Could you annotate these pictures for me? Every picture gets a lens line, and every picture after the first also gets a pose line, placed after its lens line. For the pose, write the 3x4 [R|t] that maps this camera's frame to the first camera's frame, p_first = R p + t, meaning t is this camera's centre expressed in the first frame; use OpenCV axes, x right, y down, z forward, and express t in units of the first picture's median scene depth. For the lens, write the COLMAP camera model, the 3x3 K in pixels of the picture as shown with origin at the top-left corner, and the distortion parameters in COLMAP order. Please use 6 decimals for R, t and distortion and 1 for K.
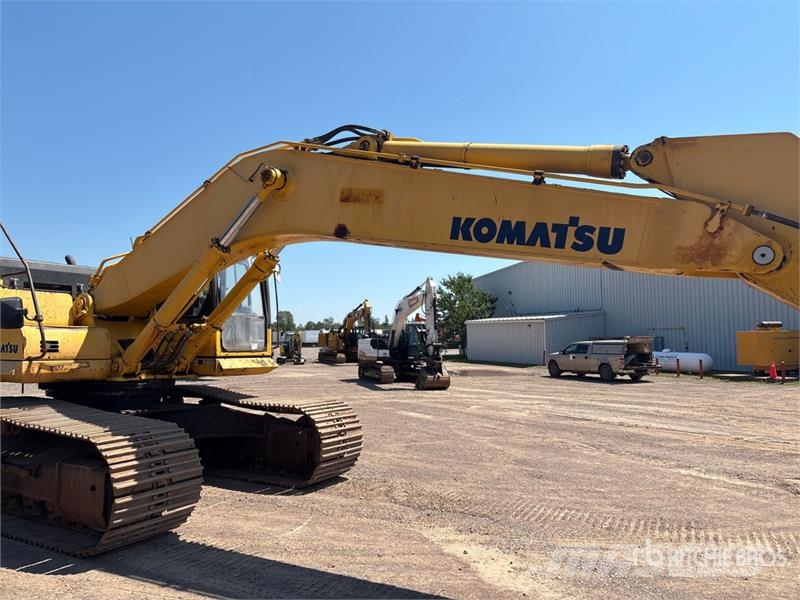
lens RADIAL K [[606.8, 0, 400.0], [0, 606.8, 300.0], [0, 0, 1]] dist [0.067032, -0.077222]
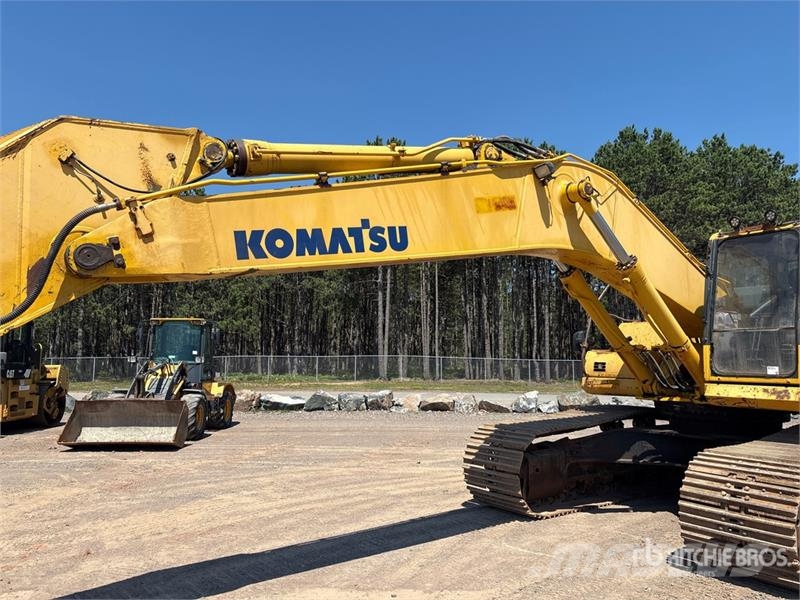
lens RADIAL K [[606.8, 0, 400.0], [0, 606.8, 300.0], [0, 0, 1]] dist [0.067032, -0.077222]
pose [[-0.410305, -0.100070, -0.906441, 0.592423], [0.053166, 0.989646, -0.133322, 0.065708], [0.910397, -0.102894, -0.400736, 0.874835]]
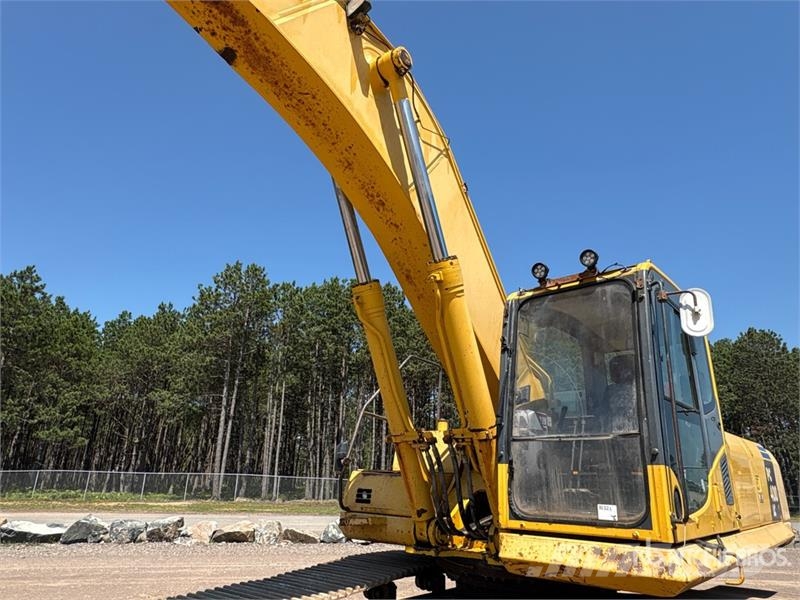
lens RADIAL K [[520.7, 0, 400.0], [0, 520.7, 300.0], [0, 0, 1]] dist [-0.001934, 0.003027]
pose [[-0.177535, -0.335209, -0.925266, 0.146164], [0.043643, 0.936594, -0.347687, 0.056895], [0.983146, -0.102108, -0.151648, 0.906536]]
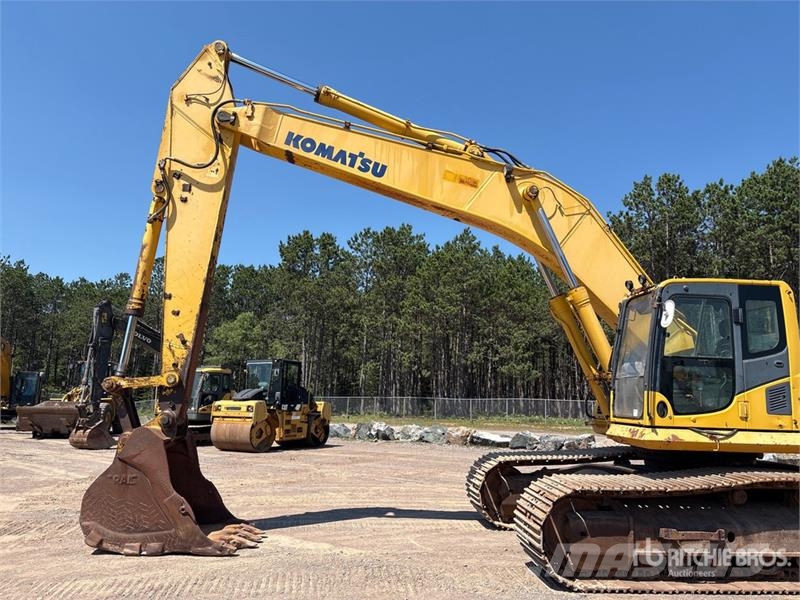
lens RADIAL K [[604.8, 0, 399.8], [0, 604.8, 302.1], [0, 0, 1]] dist [0.083363, -0.093393]
pose [[-0.821212, -0.117033, -0.558493, 0.505186], [0.008473, 0.976133, -0.217010, 0.104533], [0.570561, -0.182943, -0.800620, 1.478081]]
